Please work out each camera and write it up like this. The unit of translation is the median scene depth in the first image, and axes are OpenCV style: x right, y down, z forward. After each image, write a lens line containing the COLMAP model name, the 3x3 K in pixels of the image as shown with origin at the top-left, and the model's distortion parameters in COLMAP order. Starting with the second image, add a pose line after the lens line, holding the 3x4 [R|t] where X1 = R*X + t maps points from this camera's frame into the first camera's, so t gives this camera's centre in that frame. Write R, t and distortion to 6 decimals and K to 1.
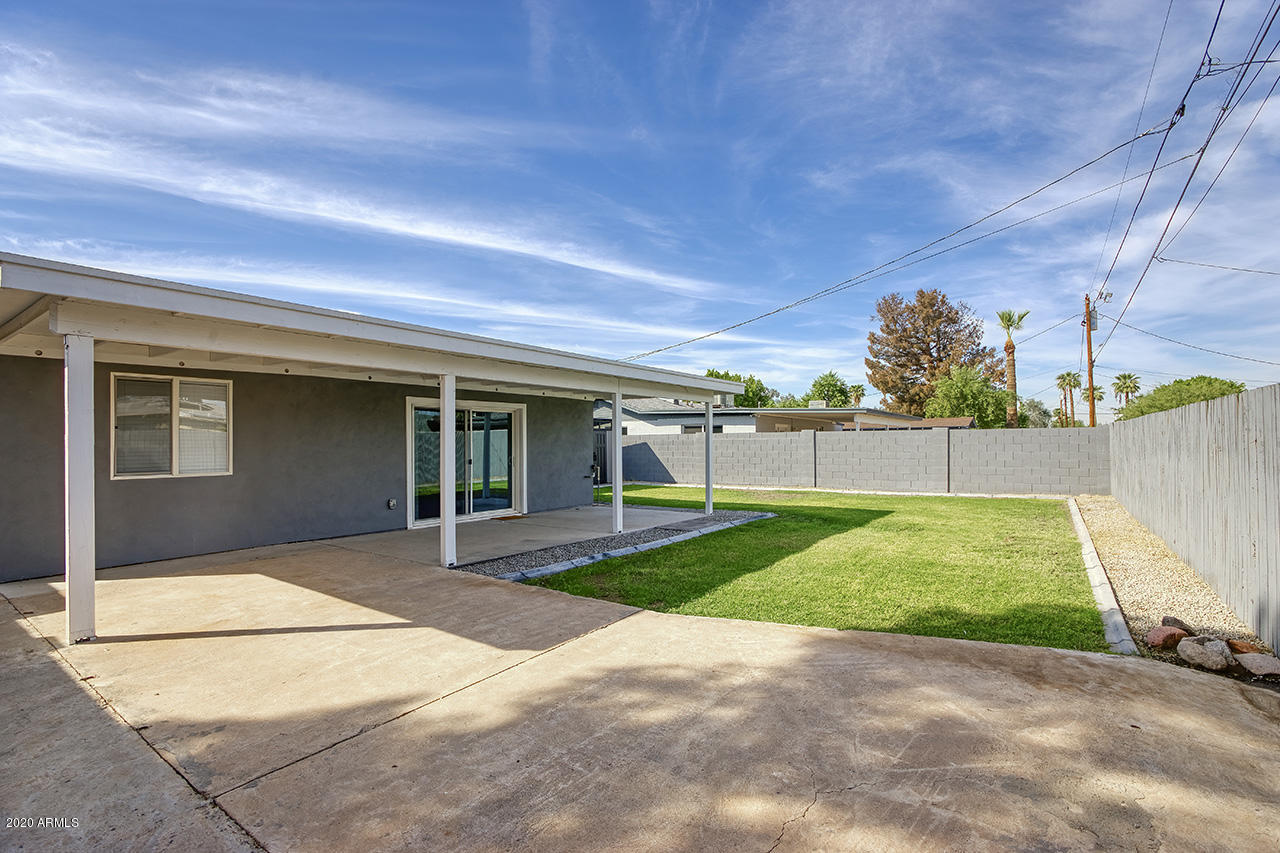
lens RADIAL K [[581.4, 0, 640.0], [0, 581.4, 426.5], [0, 0, 1]] dist [-0.012876, -0.000141]
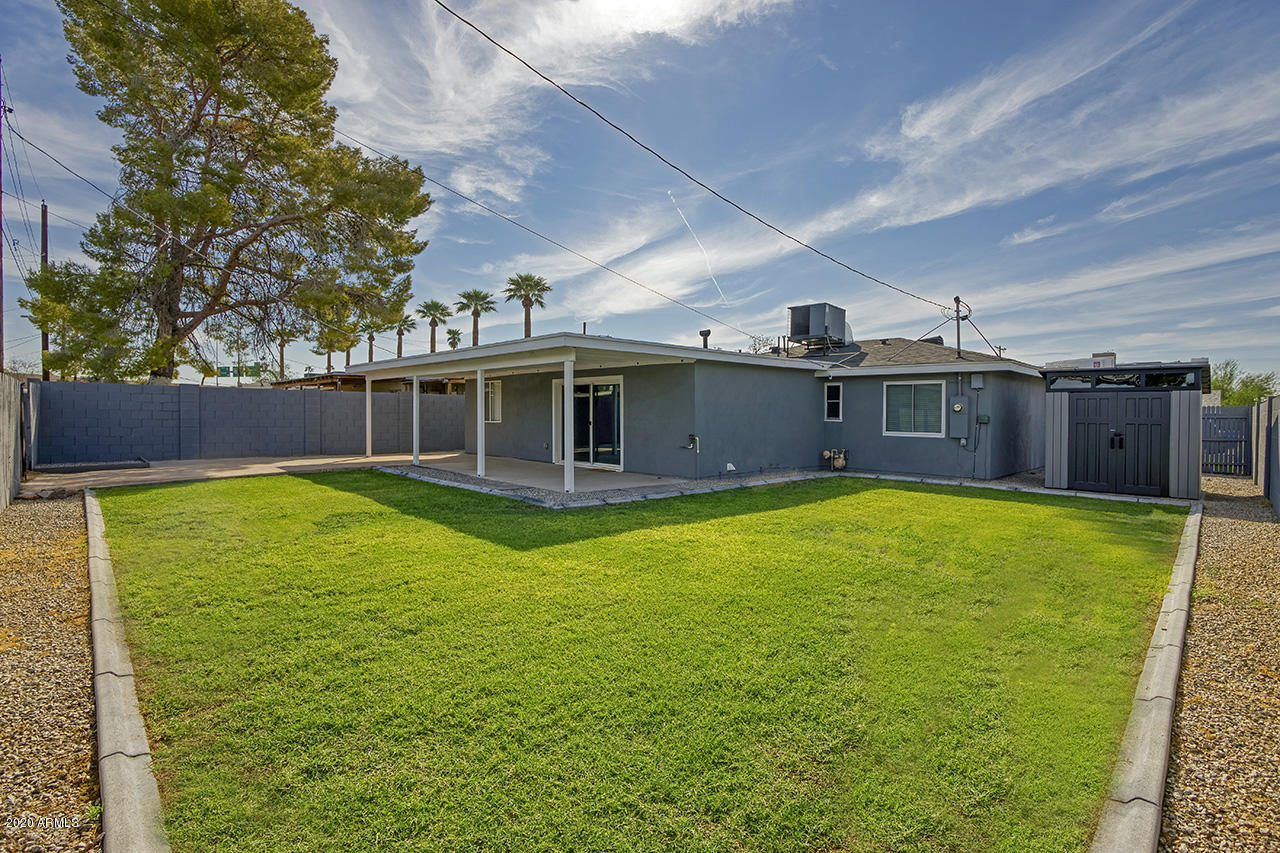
lens RADIAL K [[581.4, 0, 640.0], [0, 581.4, 426.5], [0, 0, 1]] dist [-0.012876, -0.000141]
pose [[-0.170982, 0.029176, -0.984842, 1.069181], [0.021015, 0.999442, 0.025960, 0.038779], [0.985050, -0.016258, -0.171500, 1.434544]]
